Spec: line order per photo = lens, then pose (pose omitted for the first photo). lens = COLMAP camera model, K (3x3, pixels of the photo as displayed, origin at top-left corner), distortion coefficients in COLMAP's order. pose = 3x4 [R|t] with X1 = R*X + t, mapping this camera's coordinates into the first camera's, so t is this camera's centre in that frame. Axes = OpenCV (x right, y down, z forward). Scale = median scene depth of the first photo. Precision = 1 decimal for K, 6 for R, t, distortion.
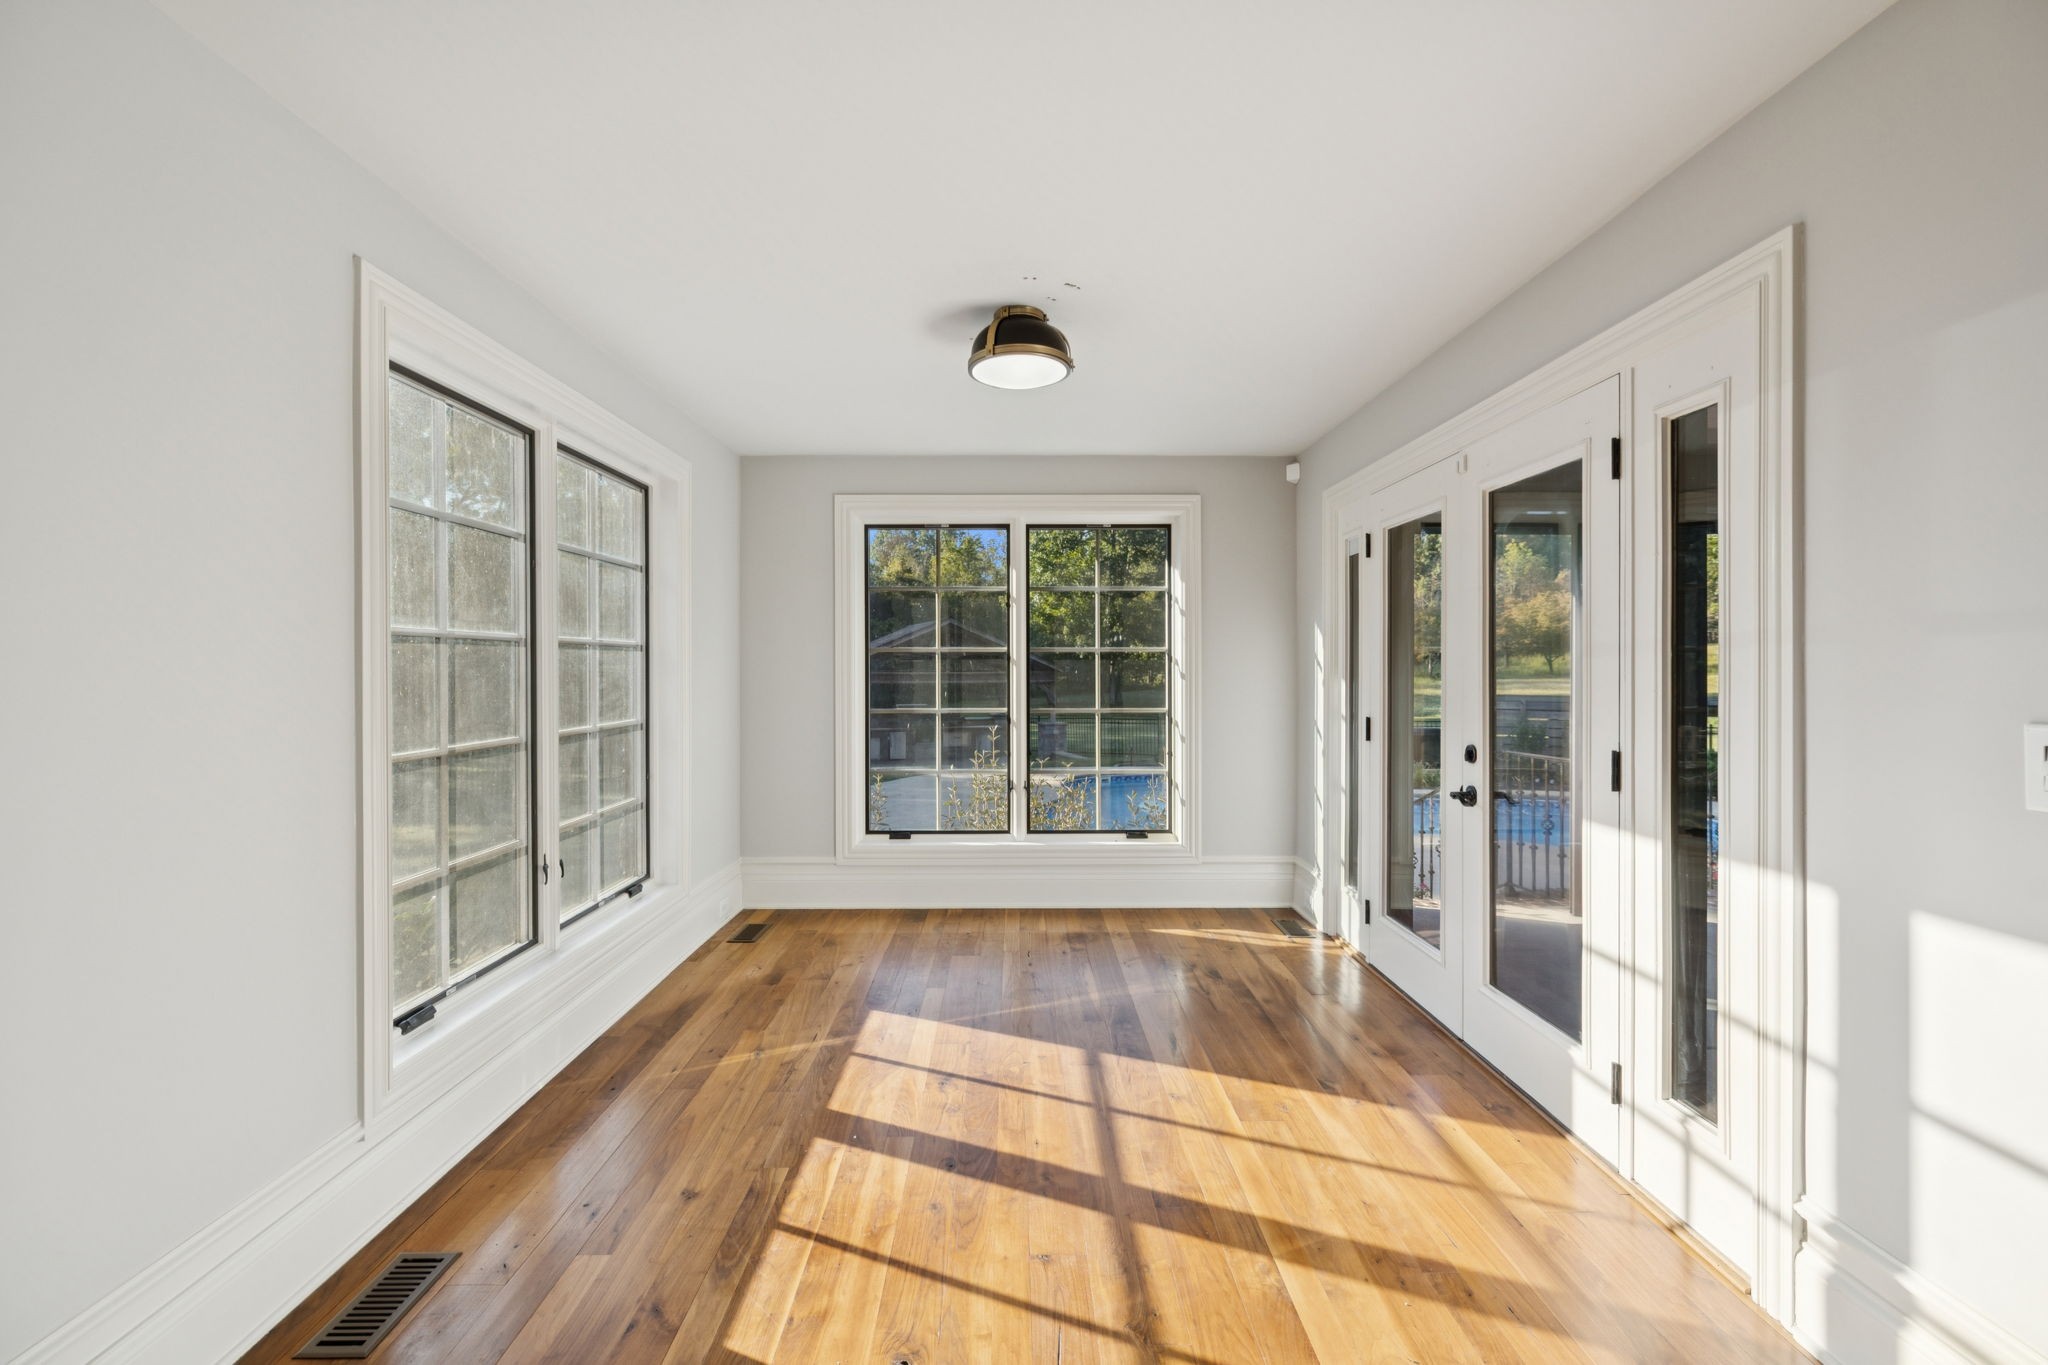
lens RADIAL K [[870.5, 0, 1030.6], [0, 870.5, 673.6], [0, 0, 1]] dist [0.000081, -0.000012]
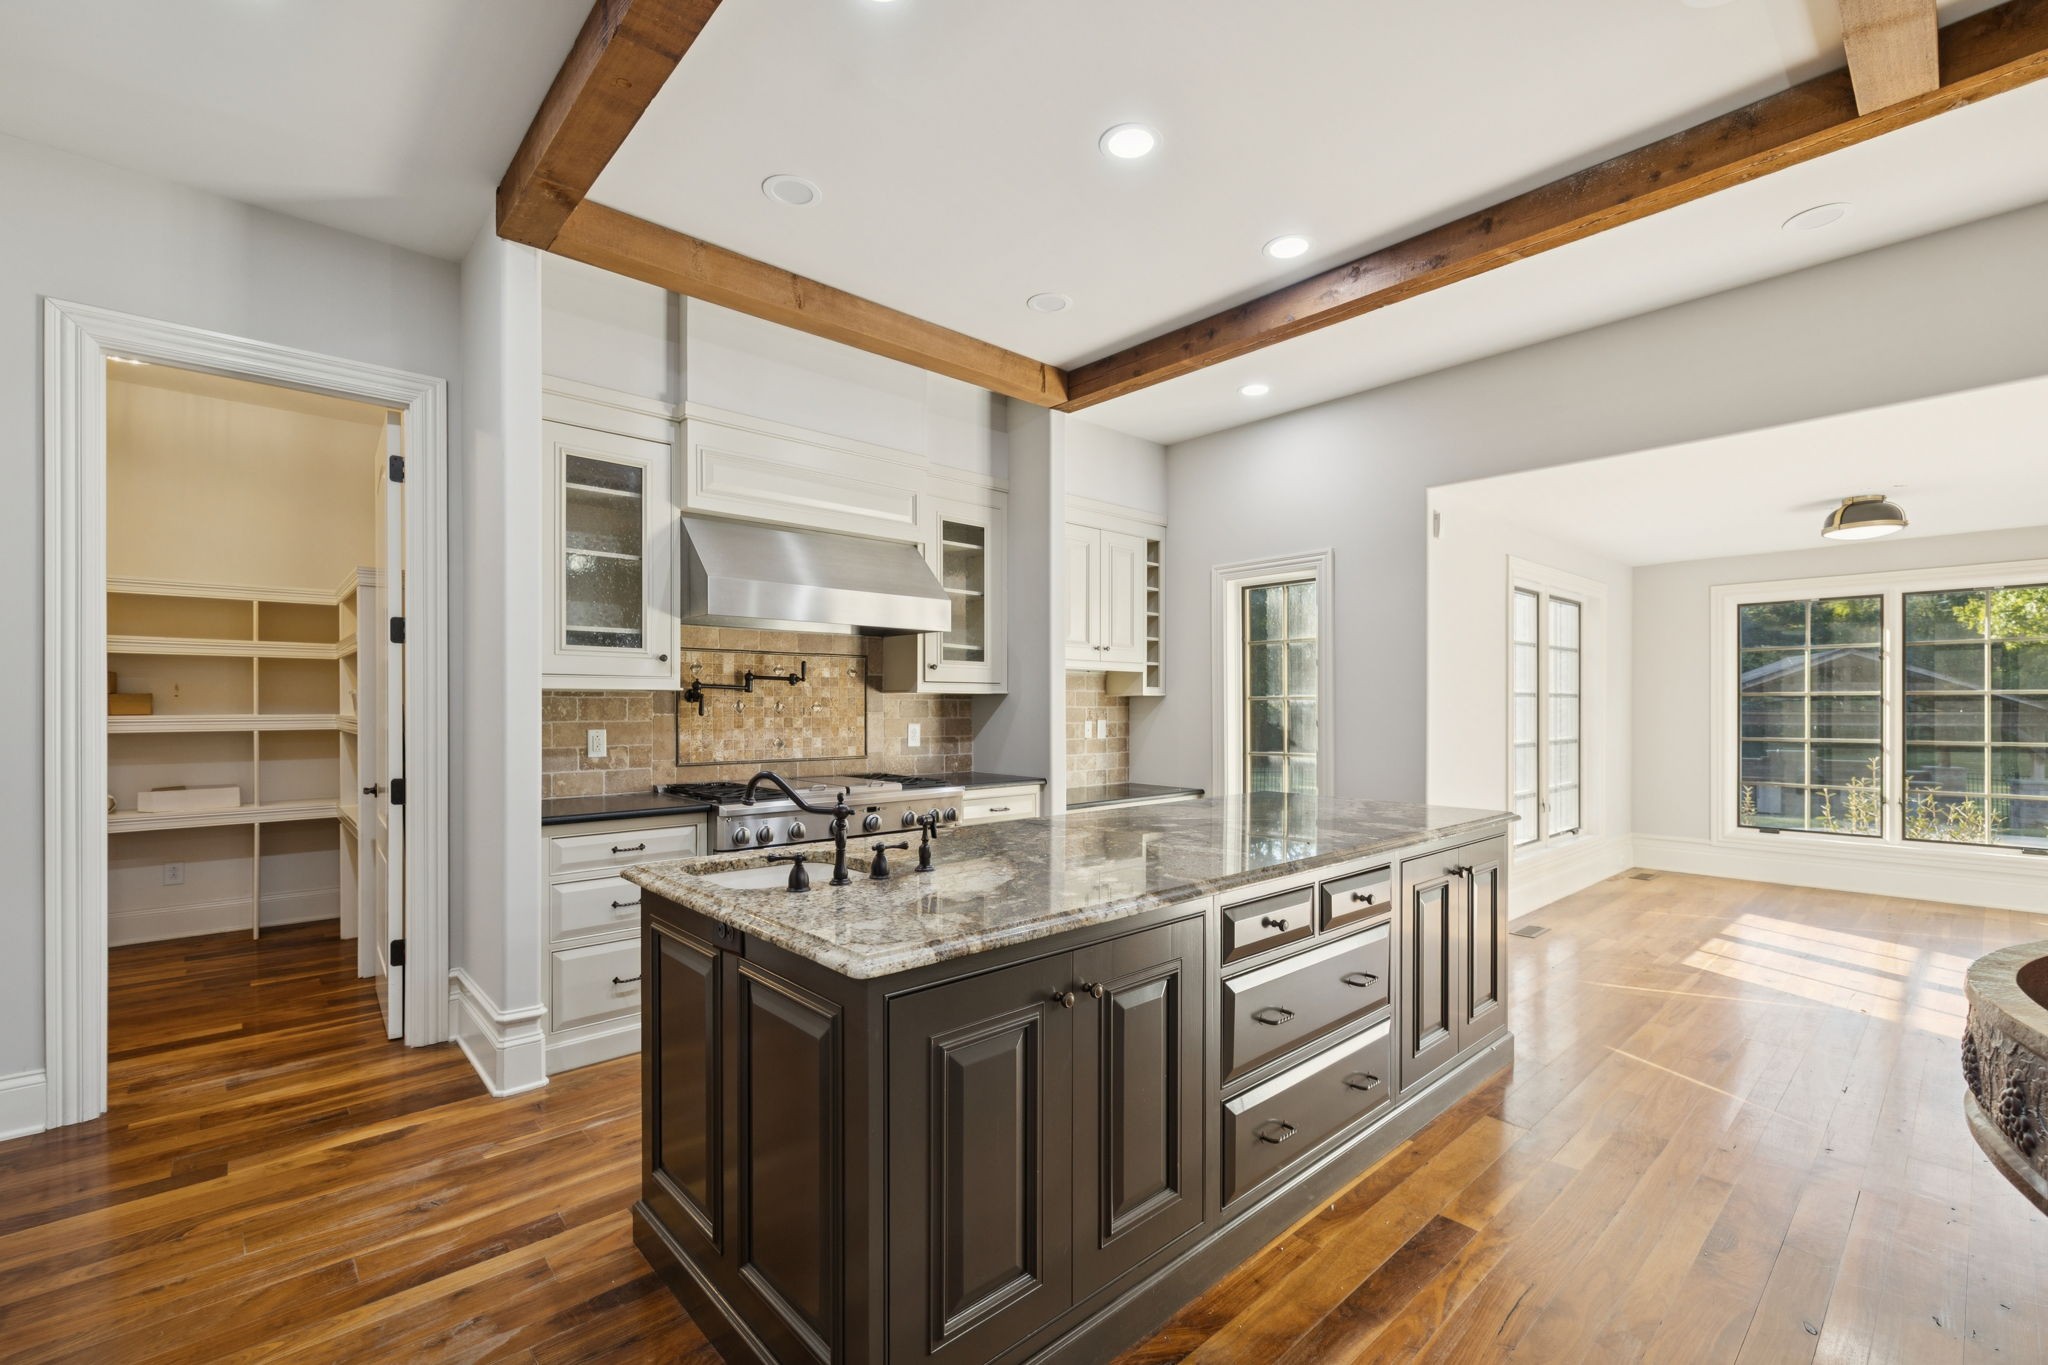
lens RADIAL K [[886.2, 0, 1006.2], [0, 886.2, 712.6], [0, 0, 1]] dist [0.000155, -0.000275]
pose [[0.649647, 0.004562, -0.760223, 0.130375], [-0.003409, 0.999989, 0.003088, 0.001297], [0.760229, 0.000586, 0.649655, -0.825783]]
